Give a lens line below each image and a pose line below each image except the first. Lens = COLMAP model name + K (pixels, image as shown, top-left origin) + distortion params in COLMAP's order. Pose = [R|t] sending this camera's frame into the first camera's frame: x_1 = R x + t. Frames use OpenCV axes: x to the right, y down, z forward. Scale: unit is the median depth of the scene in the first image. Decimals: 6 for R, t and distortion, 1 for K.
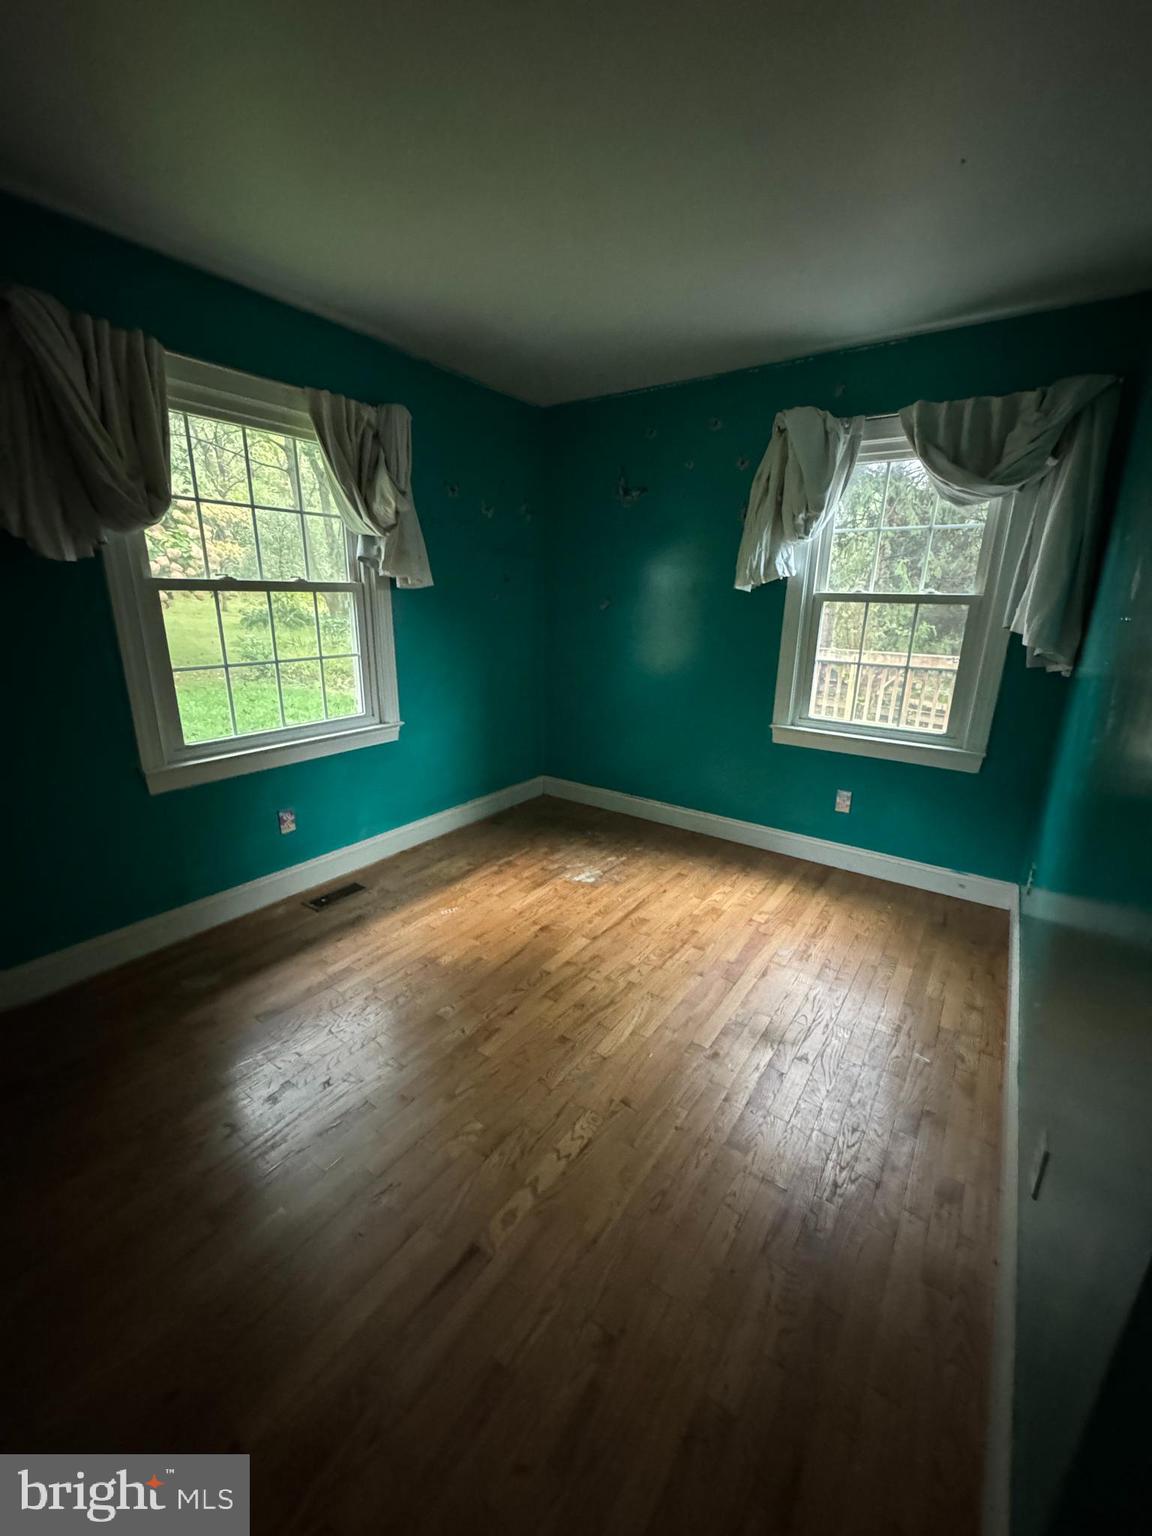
lens RADIAL K [[616.2, 0, 577.5], [0, 616.2, 772.0], [0, 0, 1]] dist [-0.003935, 0.000040]
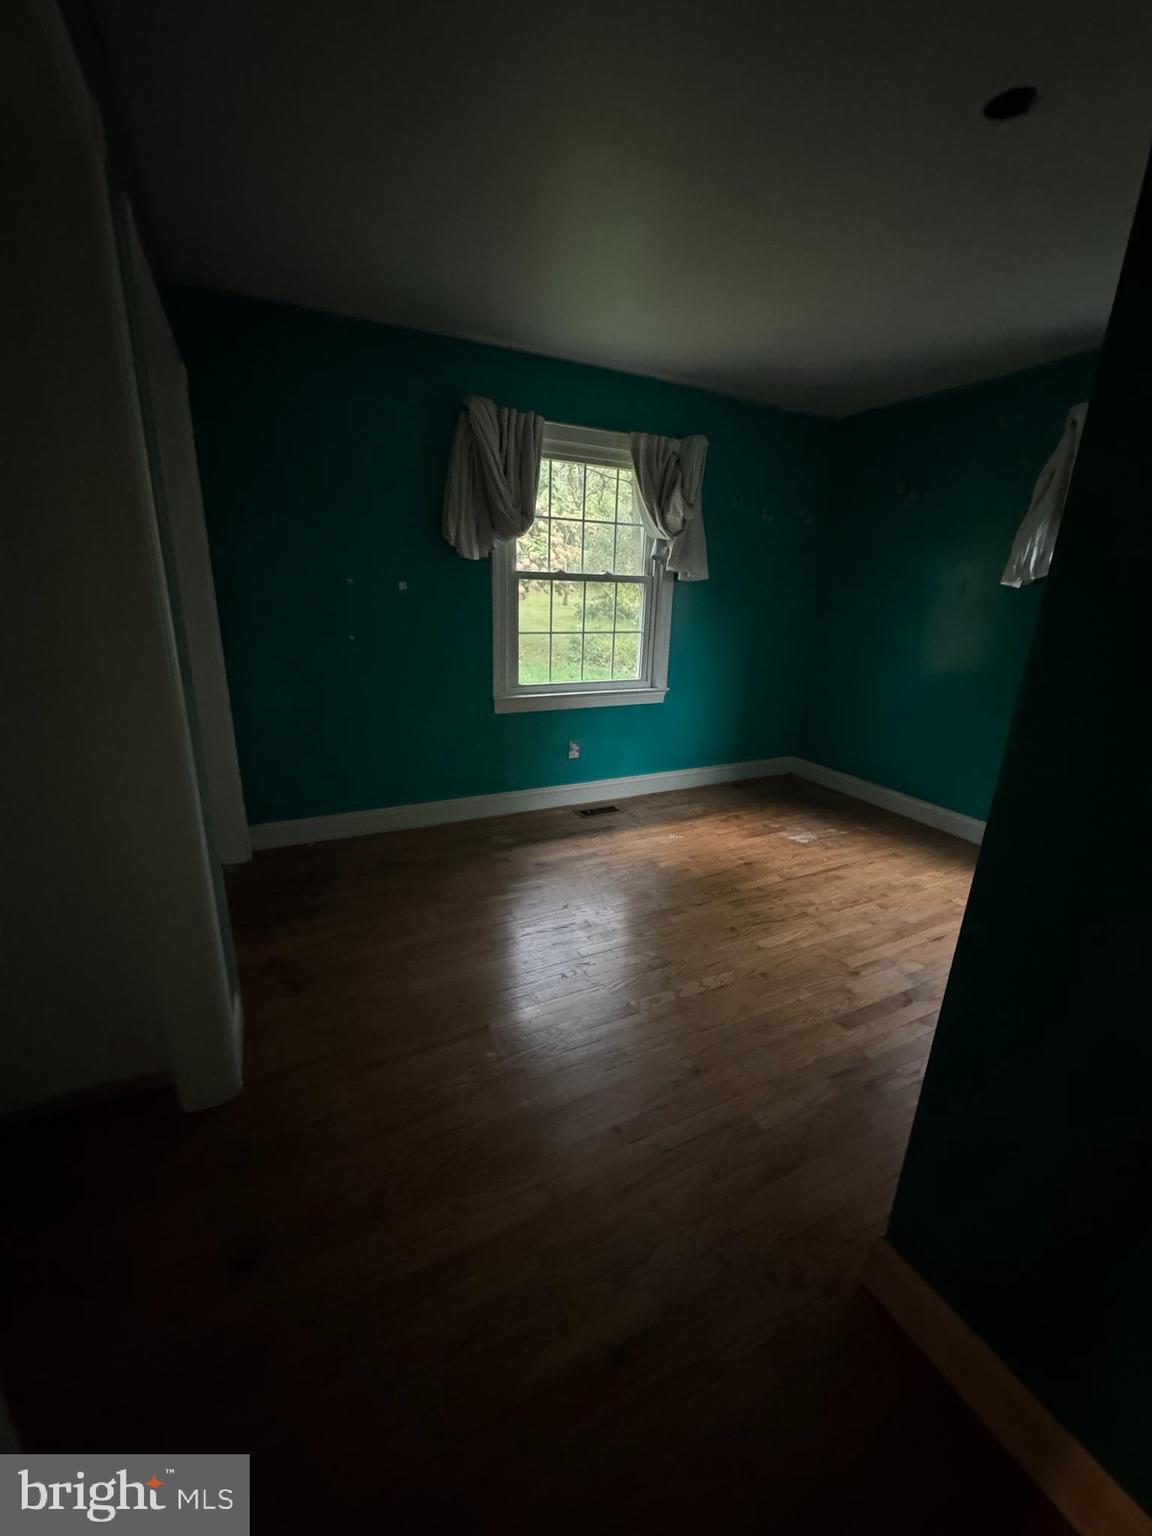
lens RADIAL K [[616.2, 0, 574.0], [0, 616.2, 775.9], [0, 0, 1]] dist [-0.003935, 0.000040]
pose [[0.880114, 0.150401, -0.450309, 0.163549], [-0.148266, 0.988128, 0.040248, 0.086374], [0.451017, 0.031343, 0.891965, -0.232754]]
